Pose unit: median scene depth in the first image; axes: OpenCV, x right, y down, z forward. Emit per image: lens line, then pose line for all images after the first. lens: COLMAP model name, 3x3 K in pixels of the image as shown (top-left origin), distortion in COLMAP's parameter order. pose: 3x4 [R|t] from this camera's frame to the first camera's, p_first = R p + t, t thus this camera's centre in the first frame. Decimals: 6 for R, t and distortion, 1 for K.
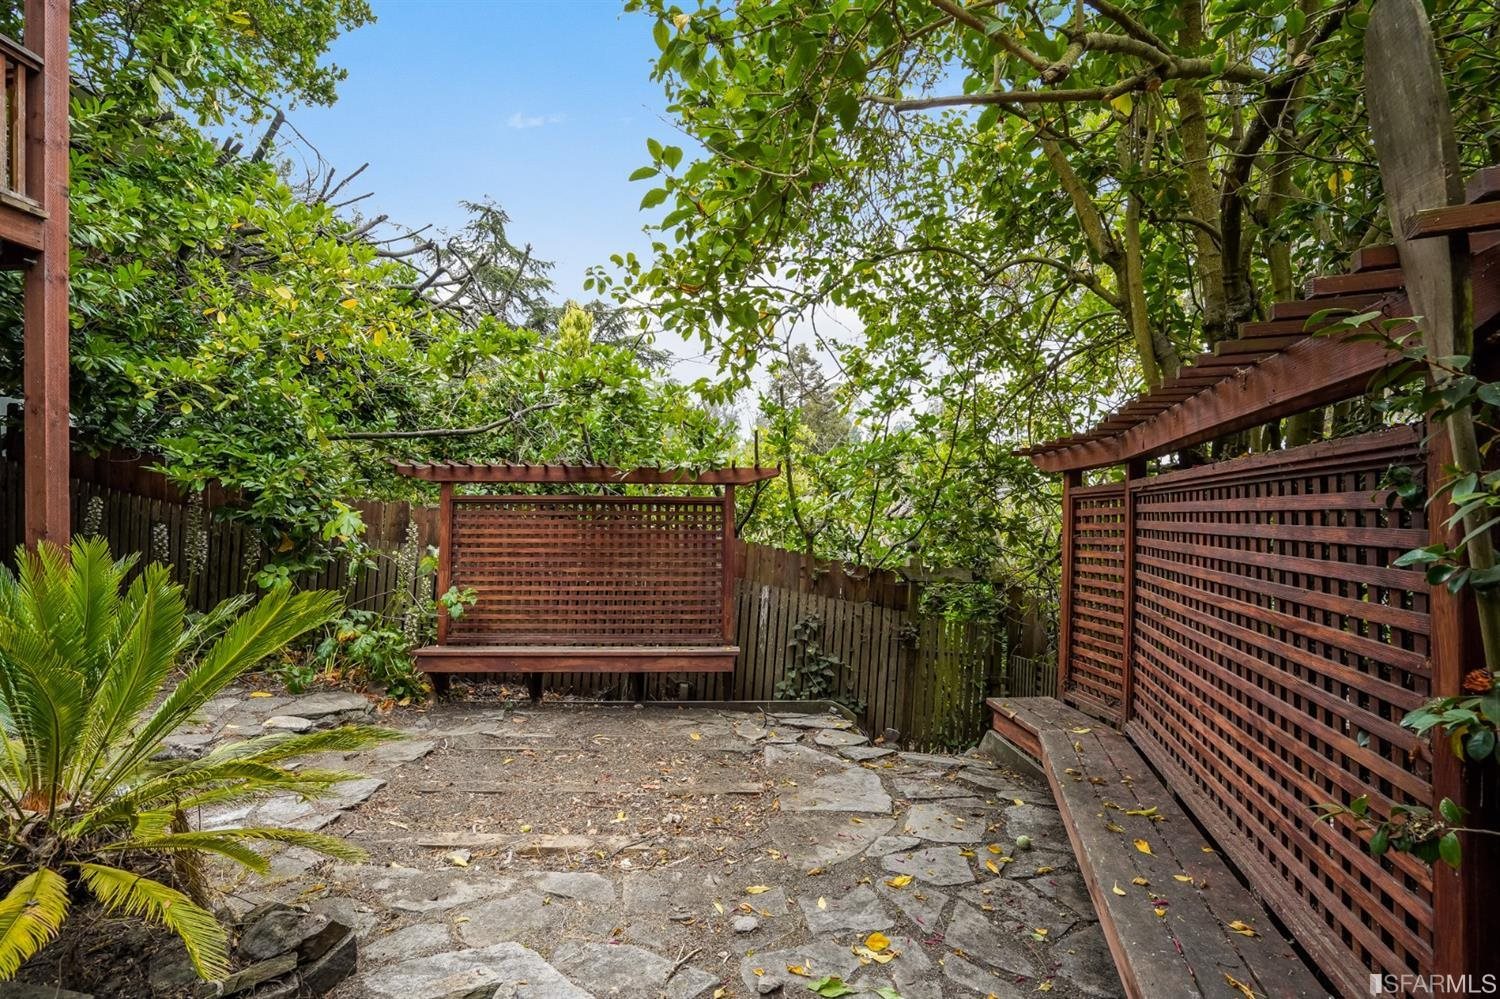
lens RADIAL K [[856.2, 0, 746.6], [0, 856.2, 487.4], [0, 0, 1]] dist [-0.058396, 0.025166]
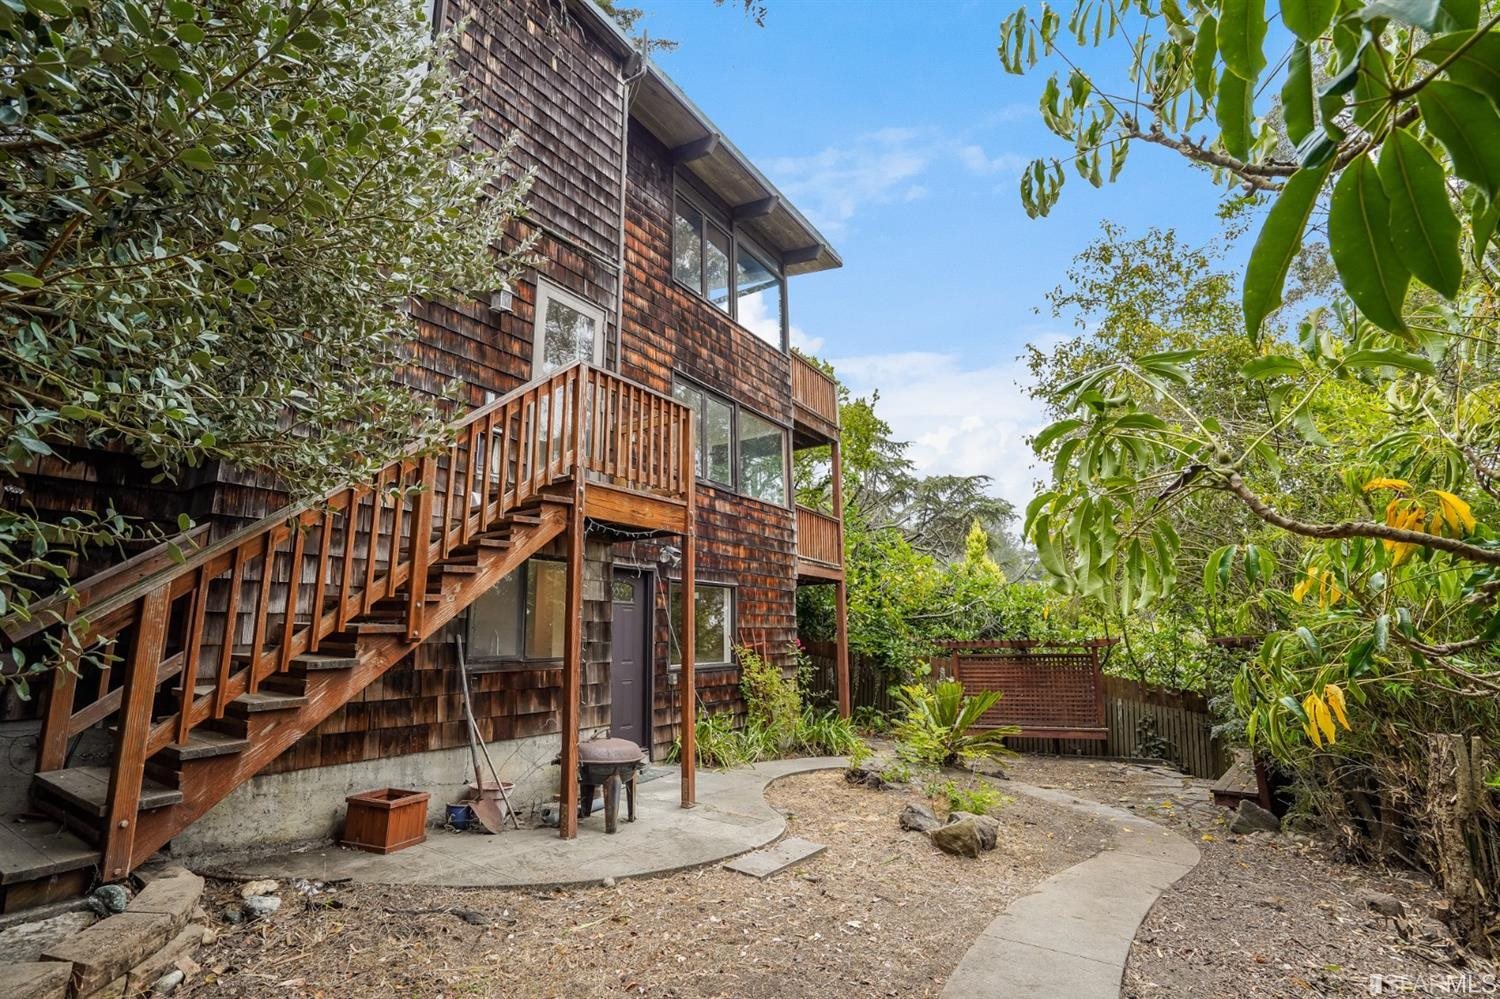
lens RADIAL K [[687.9, 0, 745.7], [0, 687.9, 507.6], [0, 0, 1]] dist [-0.052754, 0.022452]
pose [[0.891844, -0.101669, -0.440770, -0.013020], [0.028466, 0.985097, -0.169626, -0.072426], [0.451447, 0.138733, 0.881447, -0.773097]]
